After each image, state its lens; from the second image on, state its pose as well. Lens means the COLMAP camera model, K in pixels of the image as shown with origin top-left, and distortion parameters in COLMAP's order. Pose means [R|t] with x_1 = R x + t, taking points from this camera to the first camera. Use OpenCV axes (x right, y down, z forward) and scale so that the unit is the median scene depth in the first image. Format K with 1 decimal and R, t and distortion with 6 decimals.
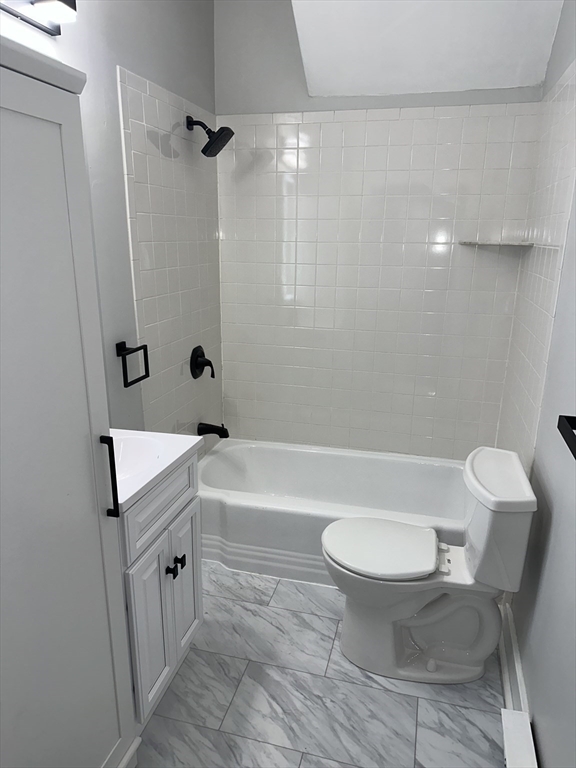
lens RADIAL K [[537.2, 0, 289.5], [0, 537.2, 386.4], [0, 0, 1]] dist [0.004728, -0.004884]
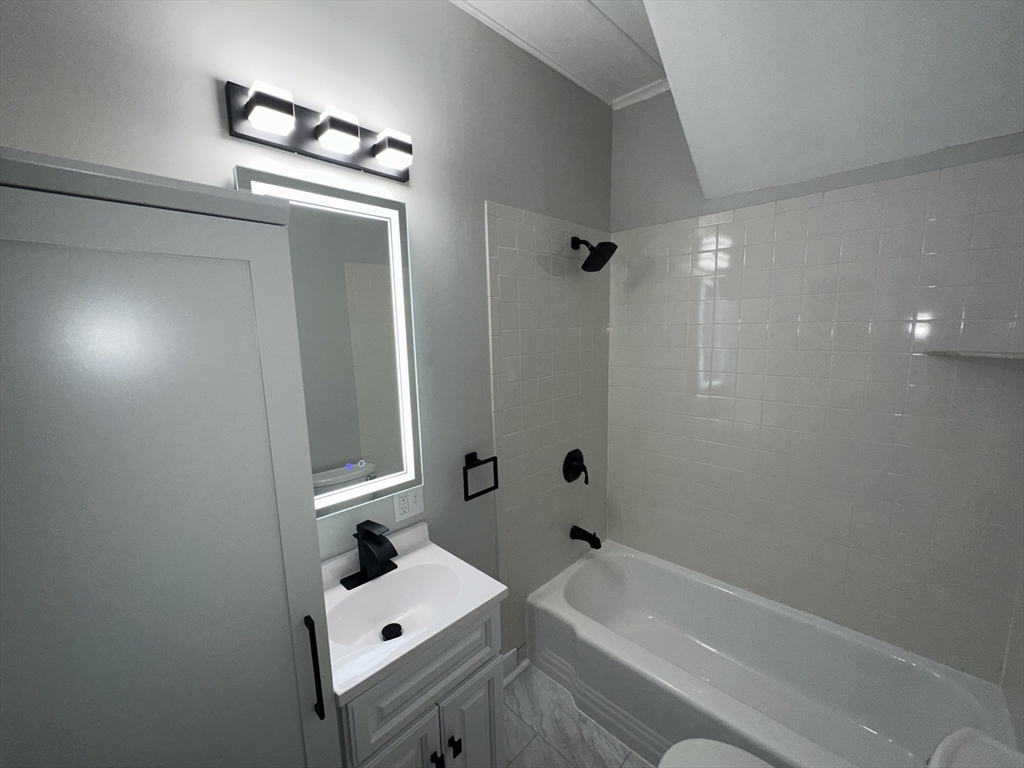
lens RADIAL K [[411.6, 0, 508.2], [0, 411.6, 383.0], [0, 0, 1]] dist [0.003277, -0.000153]
pose [[0.871847, 0.036708, -0.488400, 0.107021], [-0.104772, 0.988082, -0.112767, -0.111097], [0.478440, 0.149486, 0.865303, 0.275261]]
